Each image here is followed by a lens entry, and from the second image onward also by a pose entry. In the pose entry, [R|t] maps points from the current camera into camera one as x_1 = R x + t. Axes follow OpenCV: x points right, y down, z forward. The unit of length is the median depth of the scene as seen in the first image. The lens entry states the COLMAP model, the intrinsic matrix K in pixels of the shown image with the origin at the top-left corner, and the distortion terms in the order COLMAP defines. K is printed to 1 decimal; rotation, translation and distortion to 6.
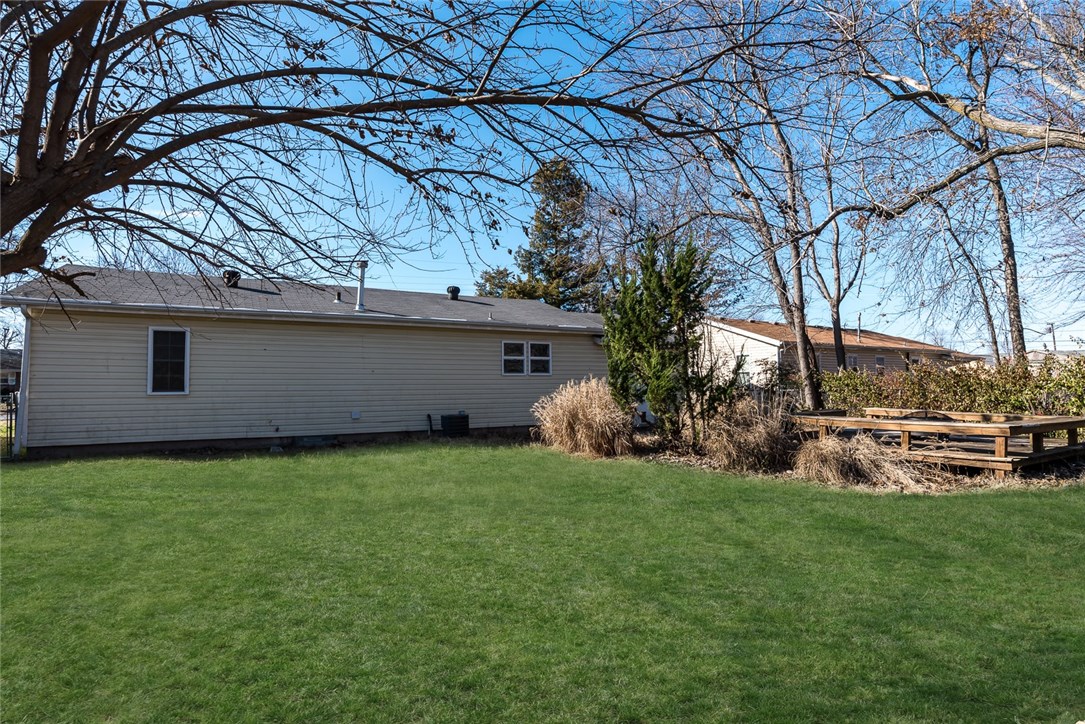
lens RADIAL K [[564.1, 0, 547.4], [0, 564.1, 357.5], [0, 0, 1]] dist [-0.053655, 0.016098]
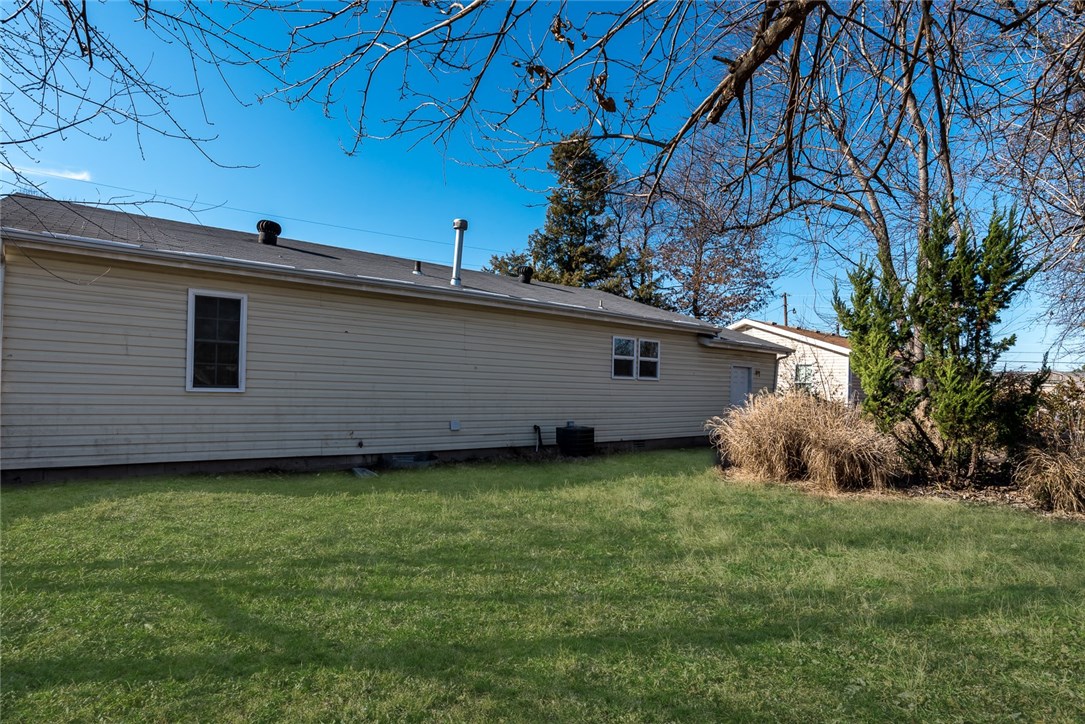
lens RADIAL K [[576.6, 0, 542.3], [0, 576.6, 384.4], [0, 0, 1]] dist [-0.041915, 0.000486]
pose [[0.988243, 0.032990, 0.149293, -0.331526], [-0.039260, 0.998458, 0.039248, 0.012827], [-0.147768, -0.044648, 0.988014, 0.212928]]
